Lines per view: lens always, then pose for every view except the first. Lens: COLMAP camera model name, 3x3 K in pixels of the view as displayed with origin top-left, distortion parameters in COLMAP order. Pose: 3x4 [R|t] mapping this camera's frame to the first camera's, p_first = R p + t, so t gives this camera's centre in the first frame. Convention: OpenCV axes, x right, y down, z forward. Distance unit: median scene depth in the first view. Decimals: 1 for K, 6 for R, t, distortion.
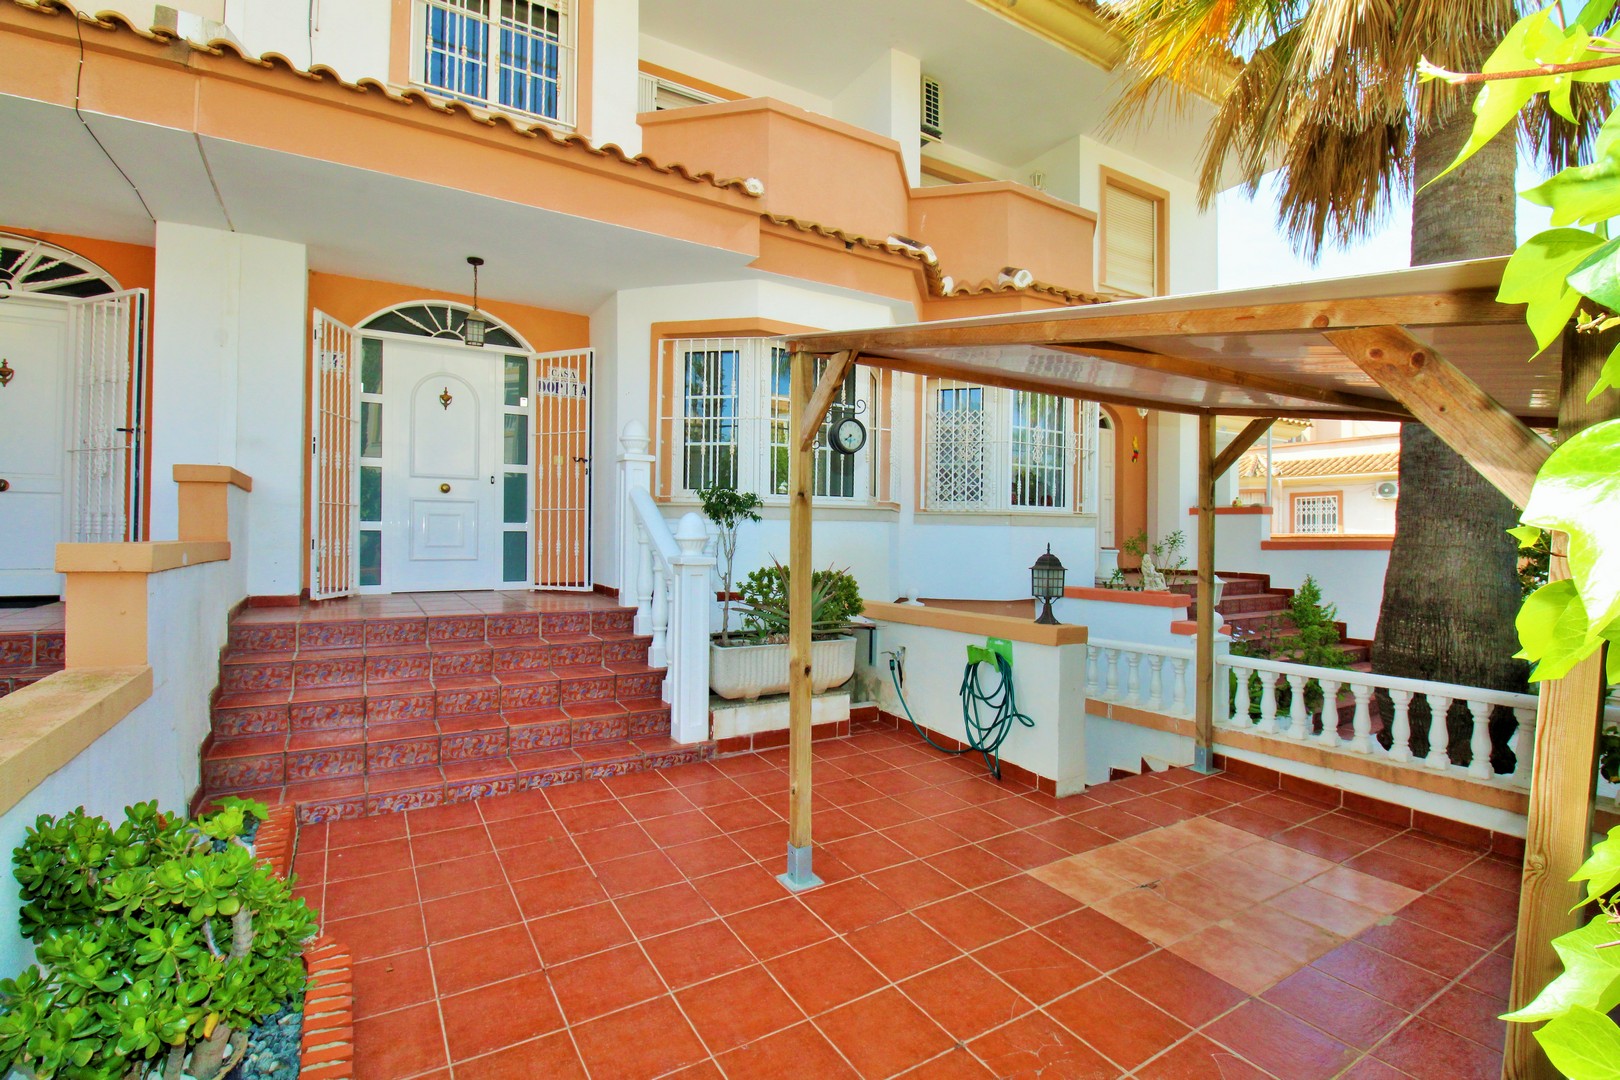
lens RADIAL K [[761.8, 0, 810.0], [0, 761.8, 540.0], [0, 0, 1]] dist [-0.032337, -0.015381]
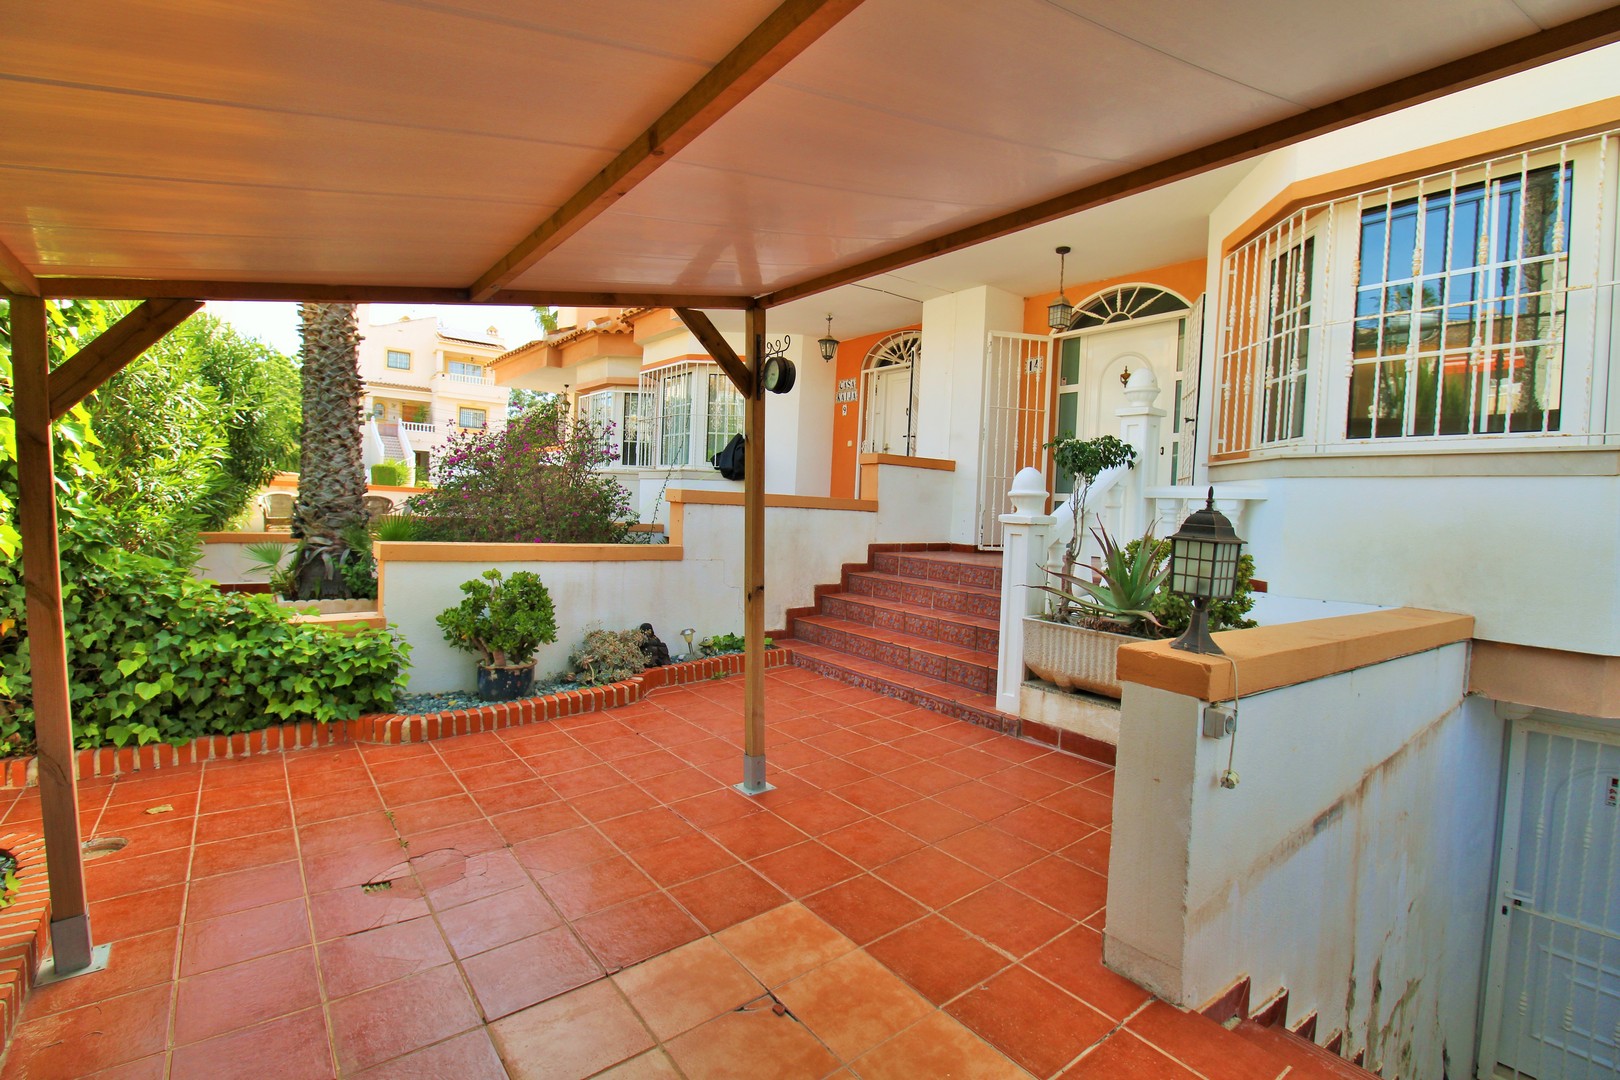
lens RADIAL K [[748.4, 0, 816.3], [0, 748.4, 522.6], [0, 0, 1]] dist [0.002916, -0.014485]
pose [[0.110910, 0.033168, -0.993277, 0.750300], [-0.040740, 0.998755, 0.028802, 0.008873], [0.992995, 0.037272, 0.112123, 0.642901]]
